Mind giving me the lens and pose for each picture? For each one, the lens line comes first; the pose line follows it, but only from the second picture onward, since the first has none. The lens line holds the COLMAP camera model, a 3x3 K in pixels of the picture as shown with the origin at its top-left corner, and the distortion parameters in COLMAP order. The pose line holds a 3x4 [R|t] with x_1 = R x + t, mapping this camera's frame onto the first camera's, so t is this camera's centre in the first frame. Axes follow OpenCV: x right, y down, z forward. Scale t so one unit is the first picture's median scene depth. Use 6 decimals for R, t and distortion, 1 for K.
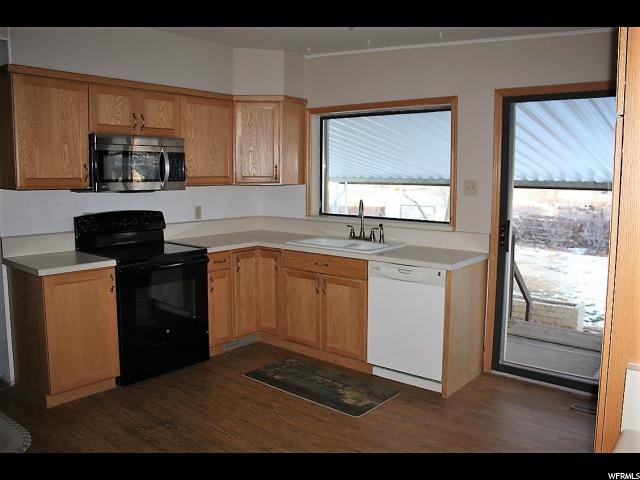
lens RADIAL K [[539.2, 0, 335.8], [0, 539.2, 227.0], [0, 0, 1]] dist [-0.201281, 0.247581]
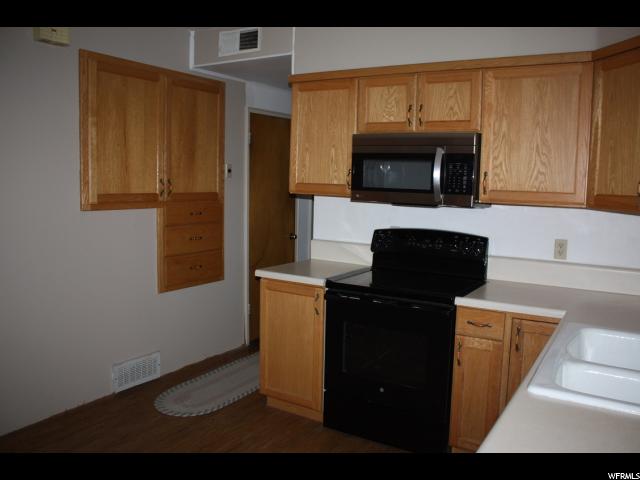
lens RADIAL K [[539.2, 0, 335.8], [0, 539.2, 227.0], [0, 0, 1]] dist [-0.201281, 0.247581]
pose [[0.135960, 0.080936, -0.987403, 0.375631], [-0.127571, 0.989790, 0.063566, -0.068374], [0.982467, 0.117321, 0.144897, 0.746570]]
